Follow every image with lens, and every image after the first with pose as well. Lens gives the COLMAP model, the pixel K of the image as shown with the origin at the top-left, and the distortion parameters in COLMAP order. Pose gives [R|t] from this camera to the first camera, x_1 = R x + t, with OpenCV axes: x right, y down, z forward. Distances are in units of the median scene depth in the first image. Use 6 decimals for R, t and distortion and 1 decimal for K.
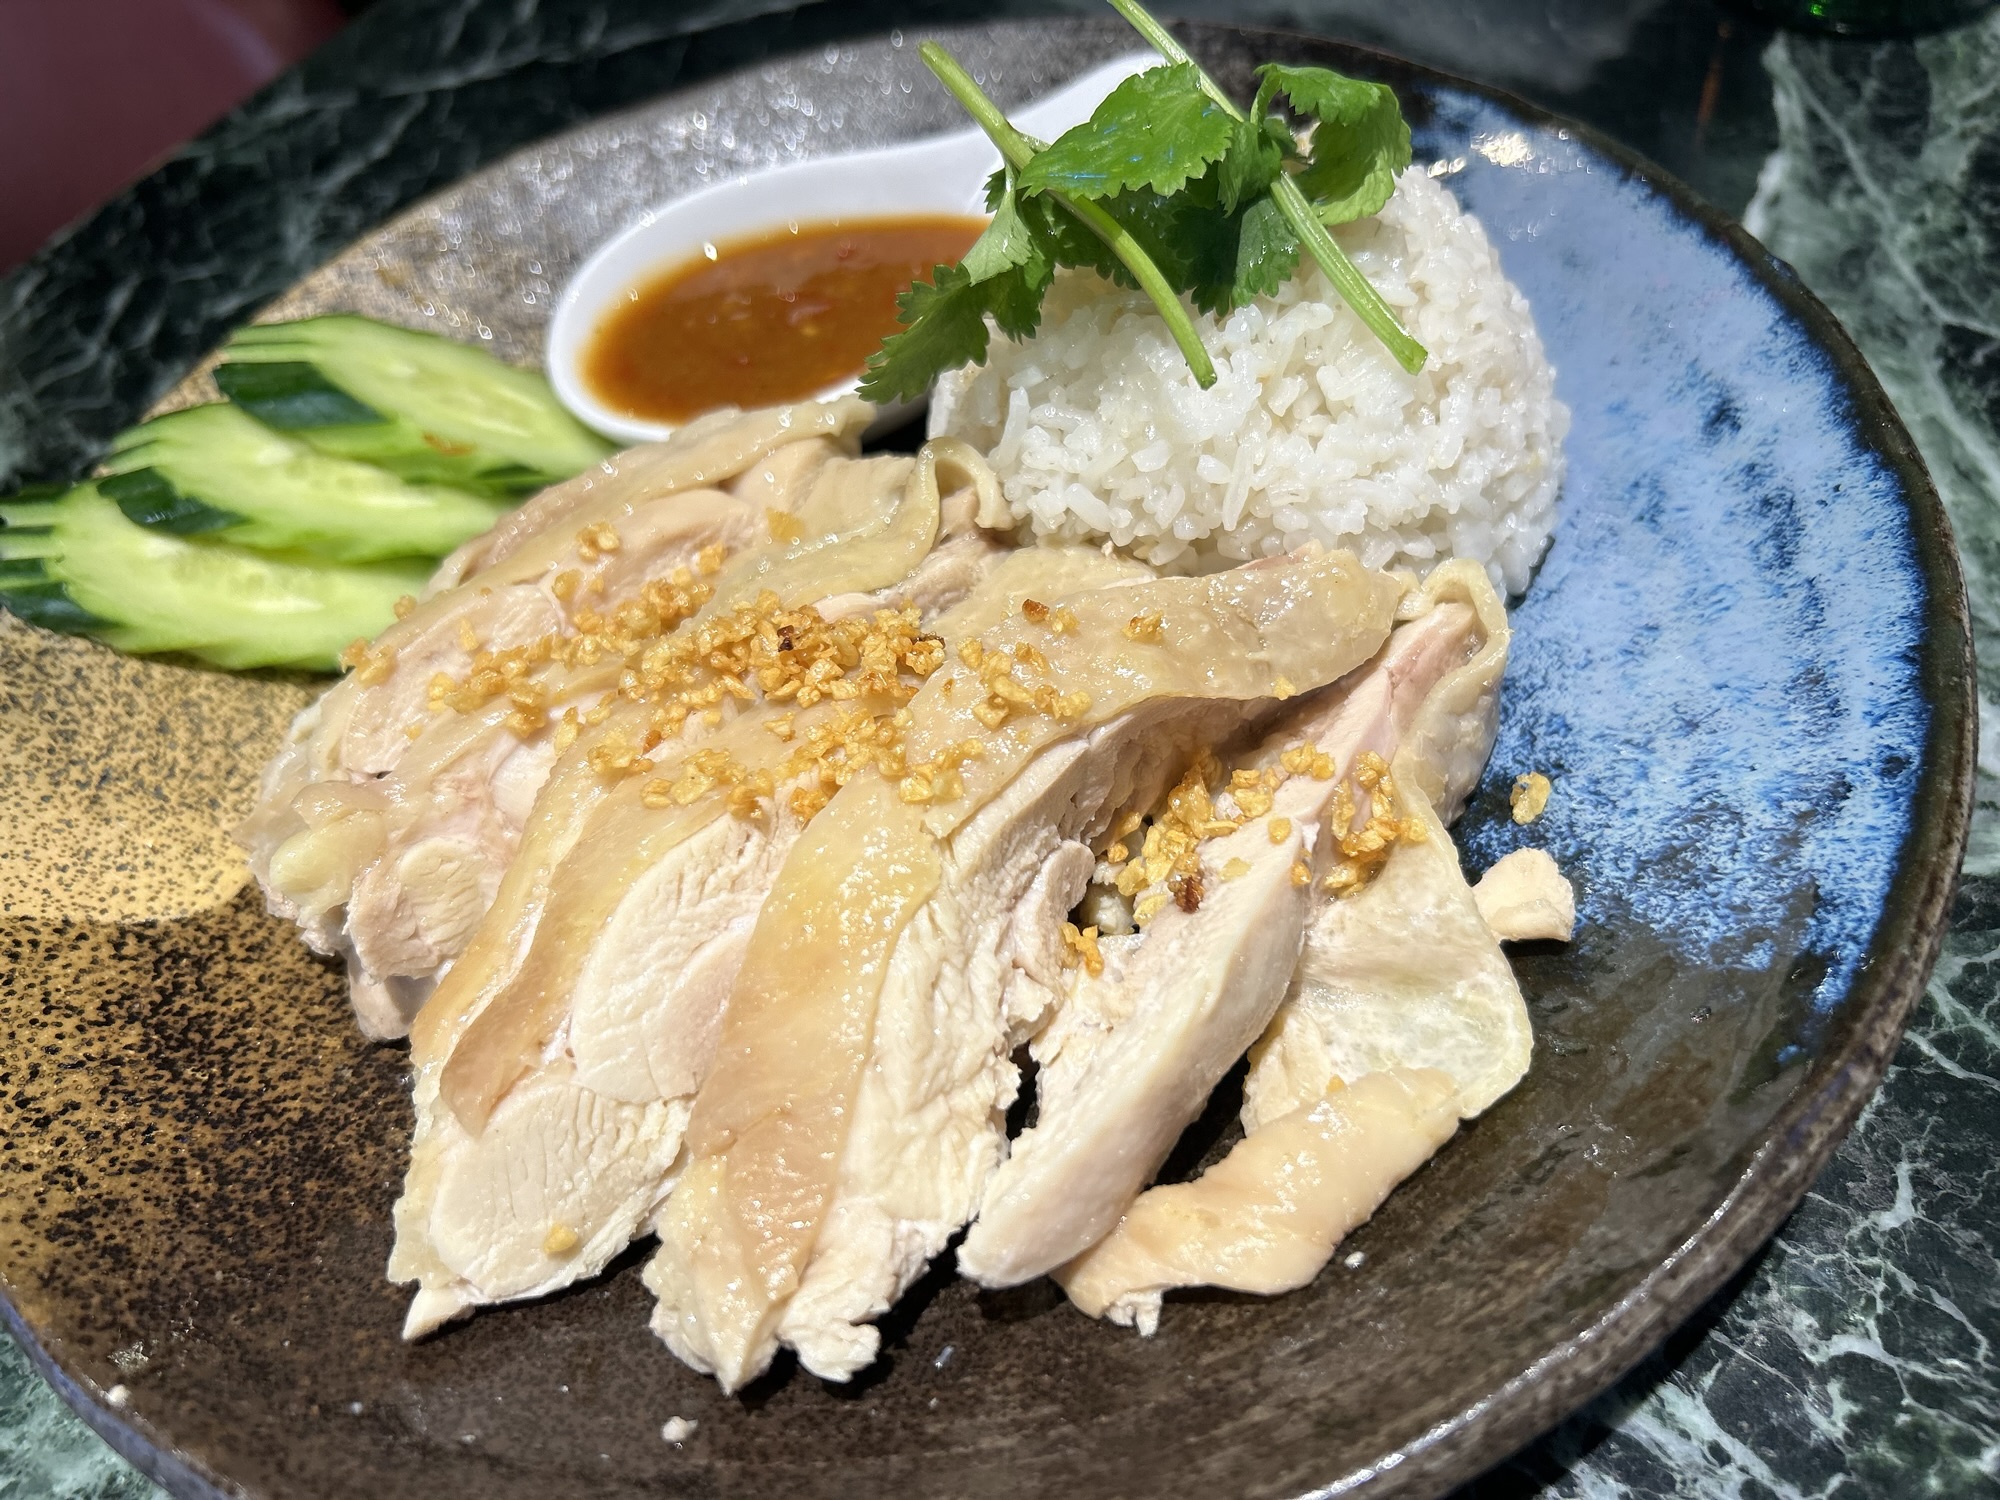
lens RADIAL K [[1517.3, 0, 991.0], [0, 1517.3, 685.4], [0, 0, 1]] dist [0.028723, -0.043983]
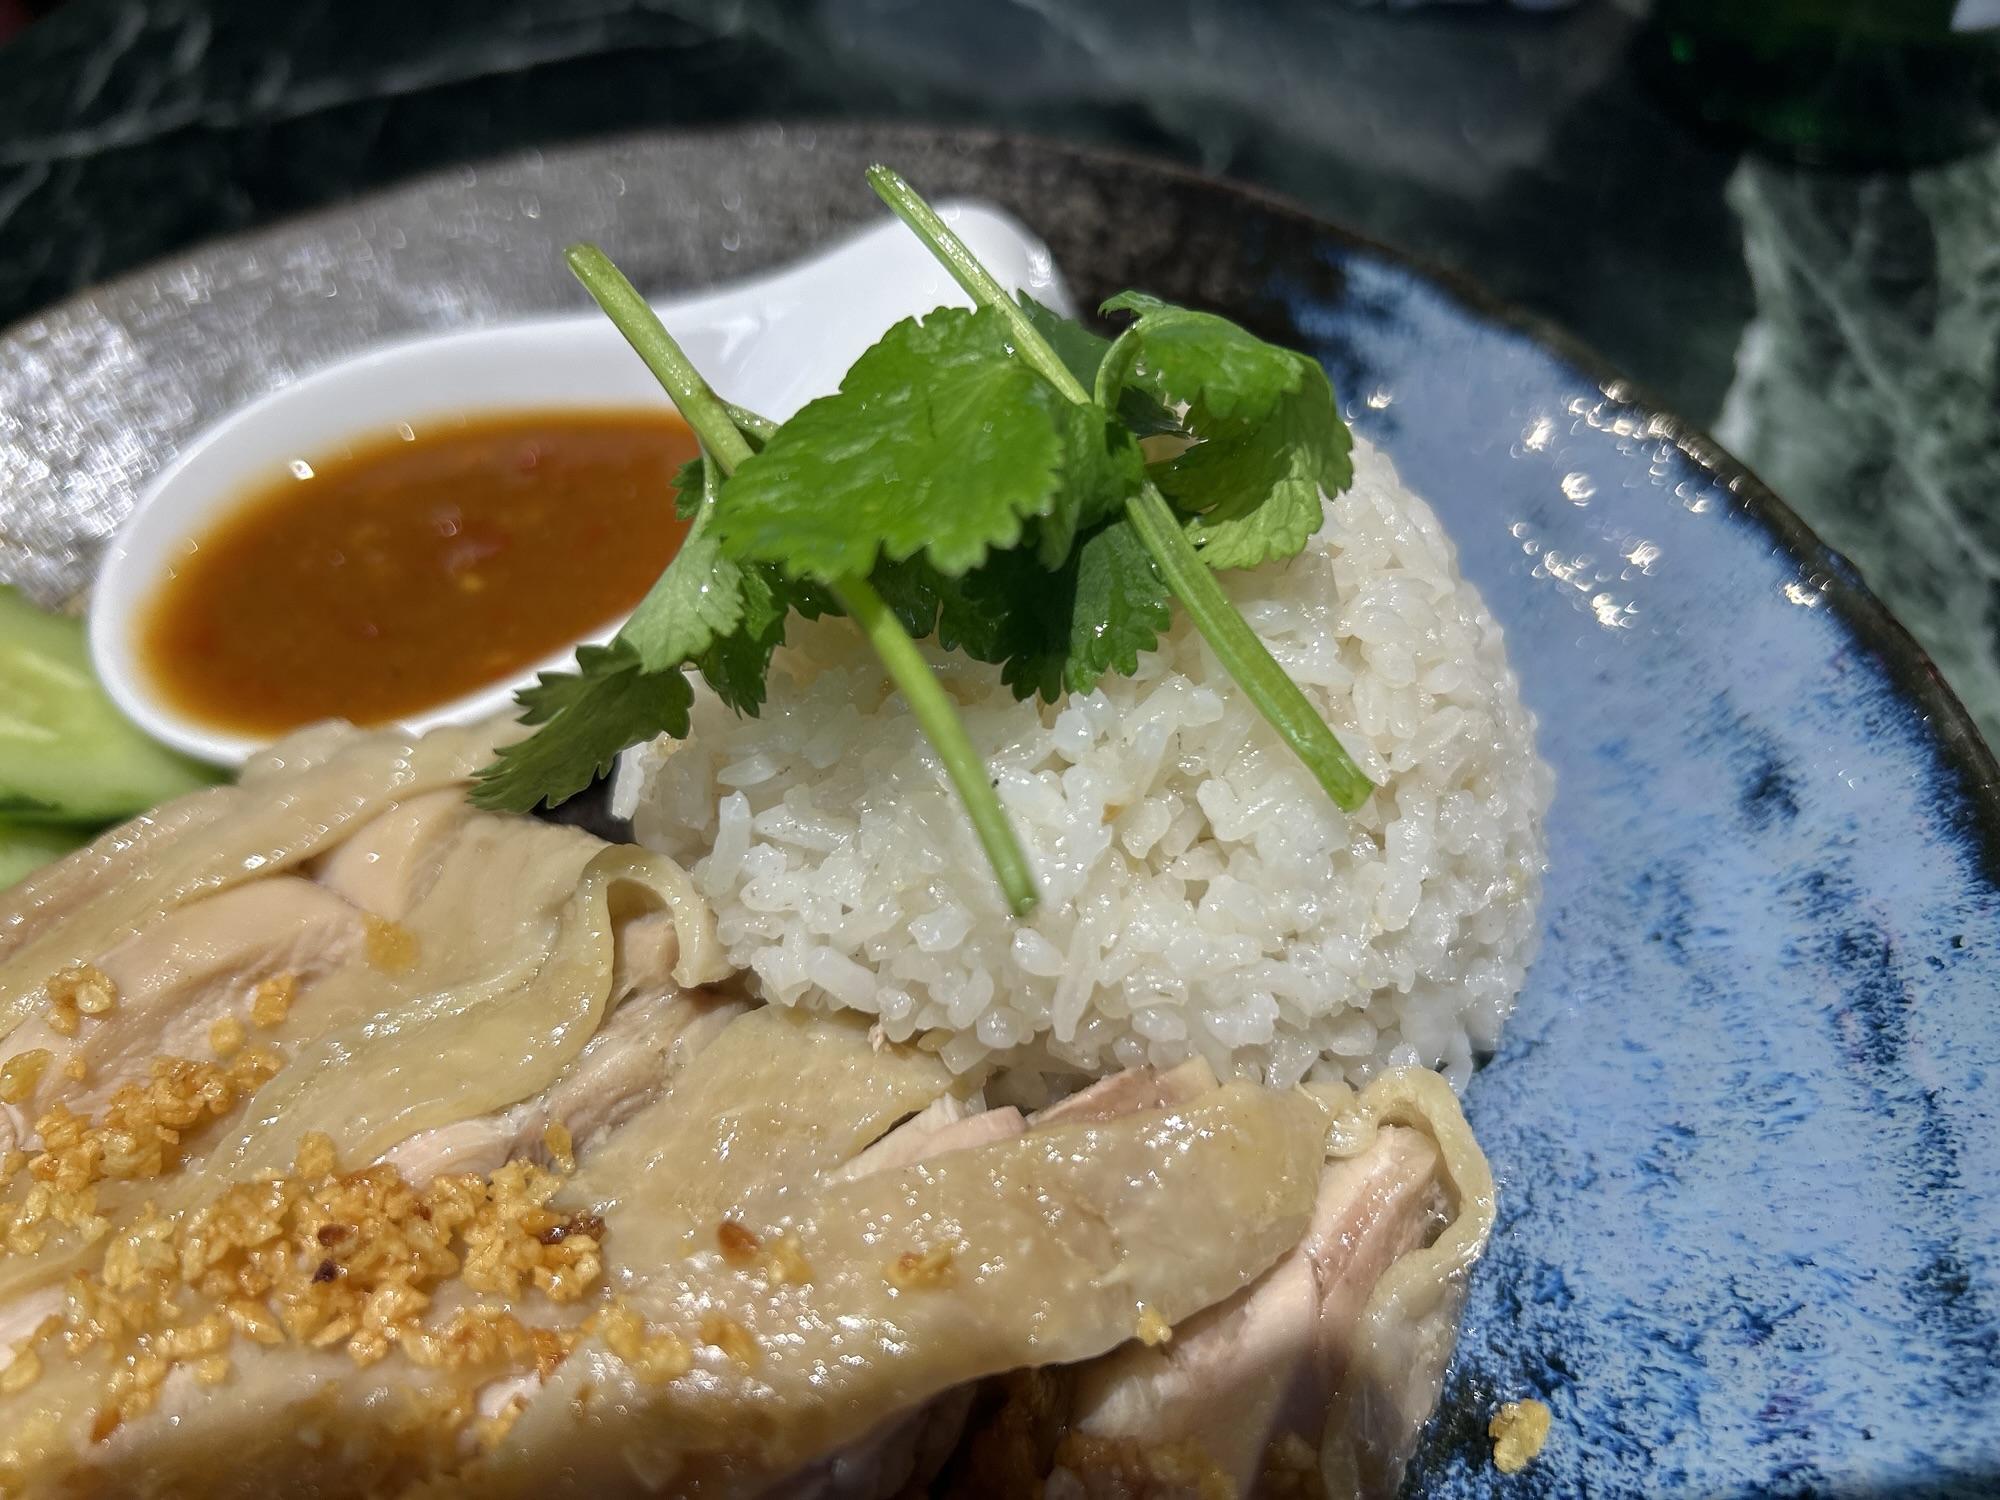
lens RADIAL K [[1490.4, 0, 950.2], [0, 1490.4, 655.7], [0, 0, 1]] dist [0.003347, -0.030996]
pose [[0.997306, -0.000944, 0.073354, 0.066239], [0.000819, 0.999998, 0.001738, -0.265543], [-0.073355, -0.001673, 0.997304, 0.393711]]
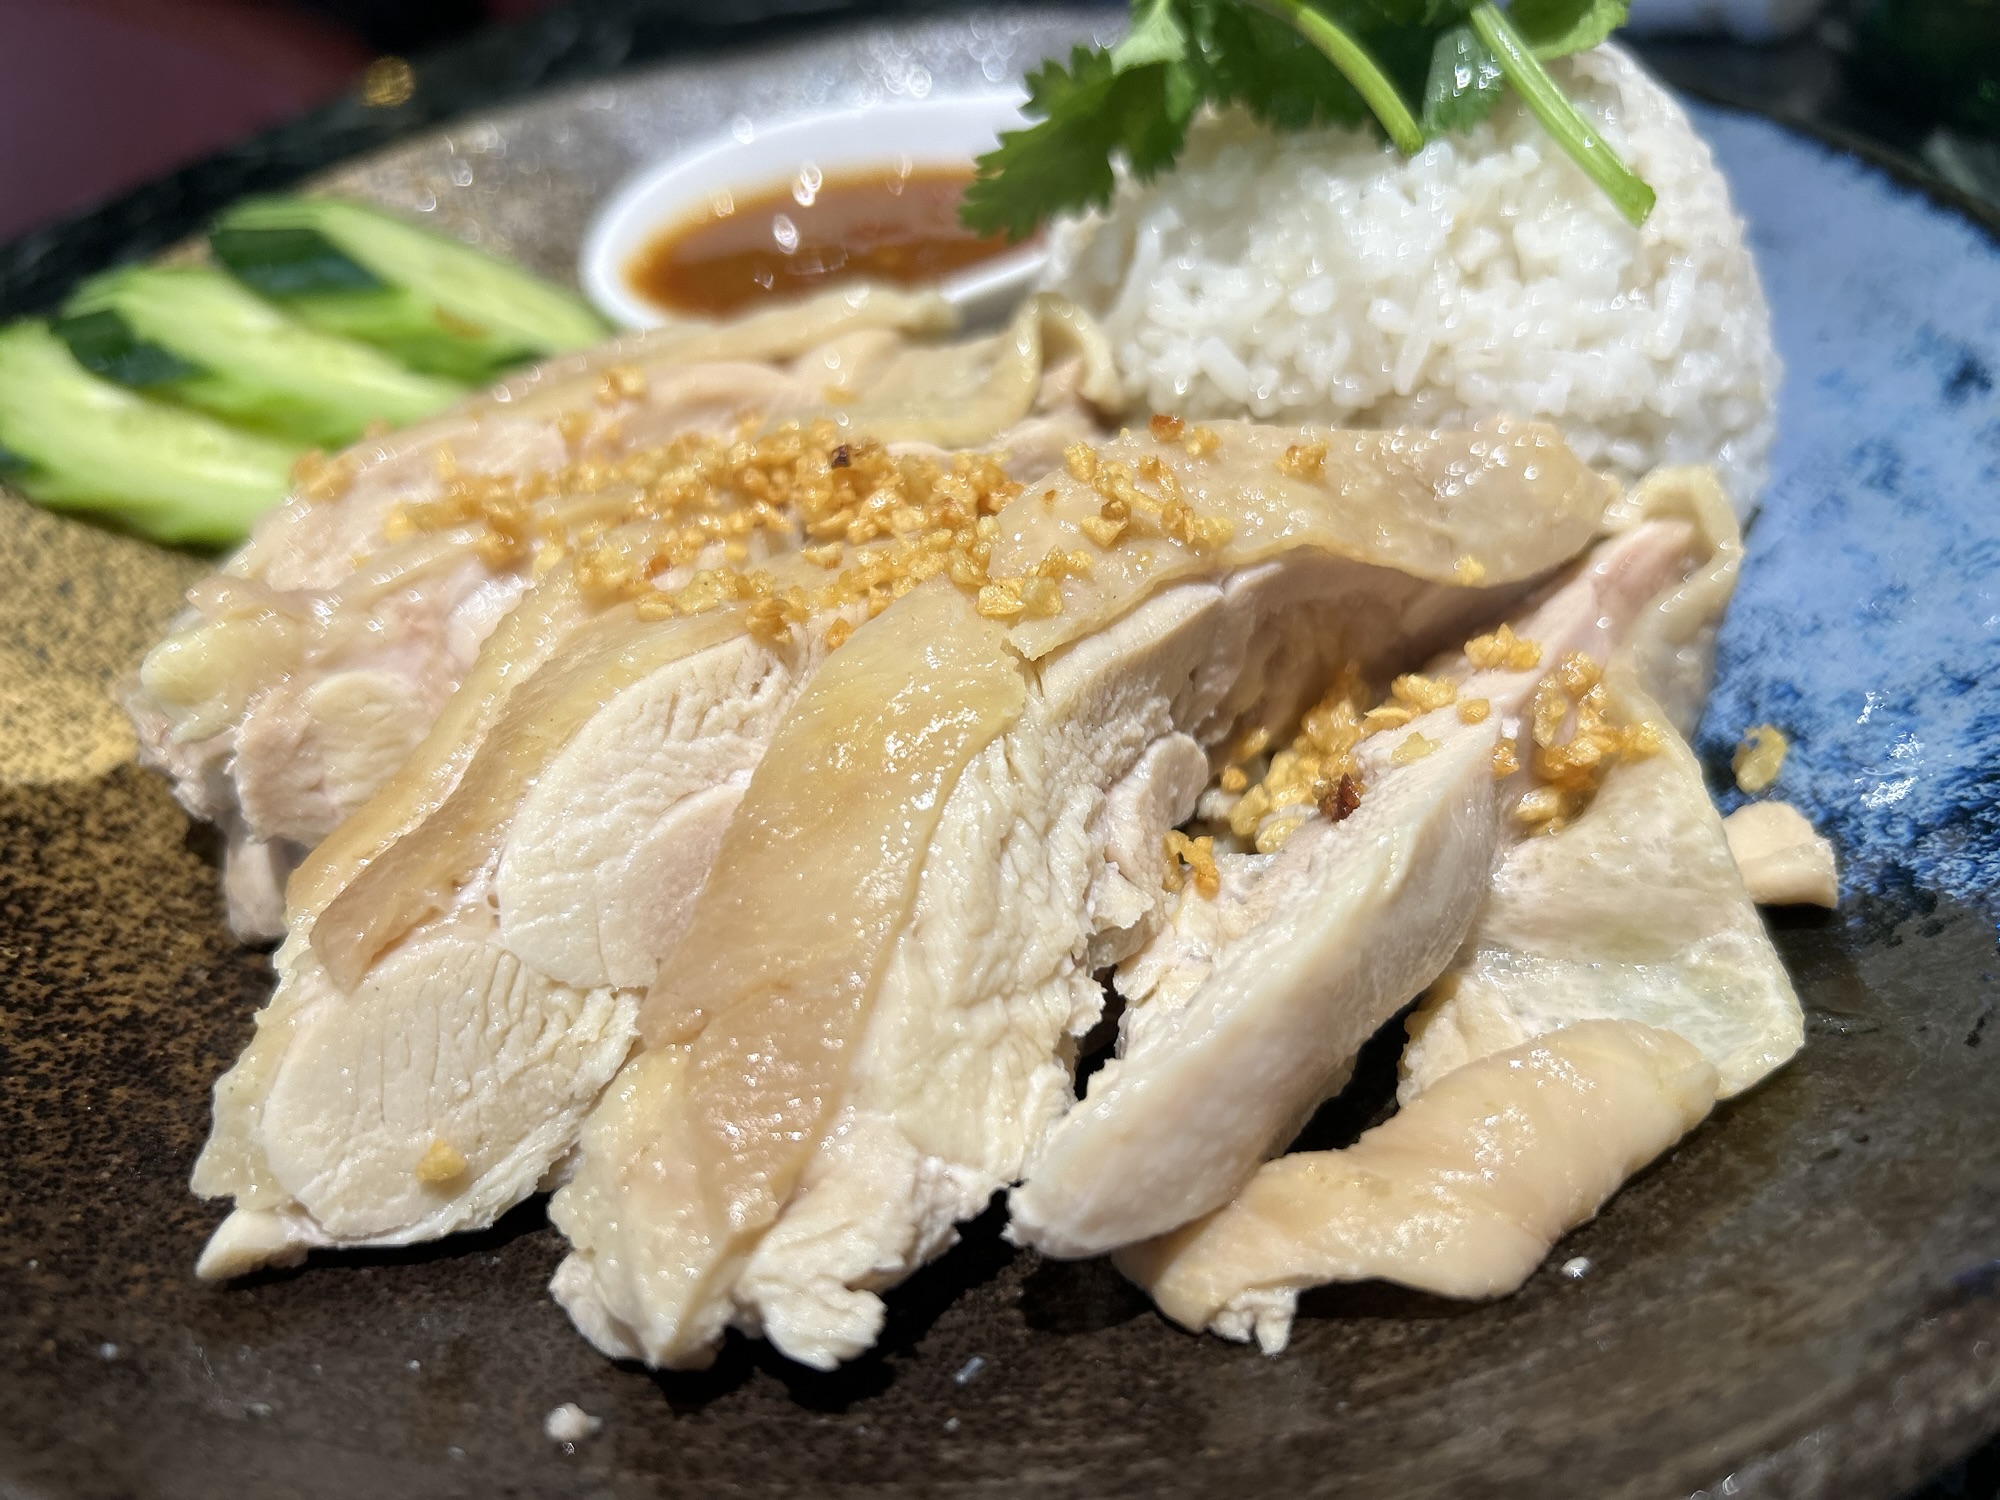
lens RADIAL K [[1510.8, 0, 1000.0], [0, 1510.8, 750.0], [0, 0, 1]] dist [-0.010725, -0.005710]
pose [[0.995237, 0.097475, 0.001593, -0.039187], [-0.095956, 0.982351, -0.160557, 0.235974], [-0.017215, 0.159640, 0.987025, 0.243858]]
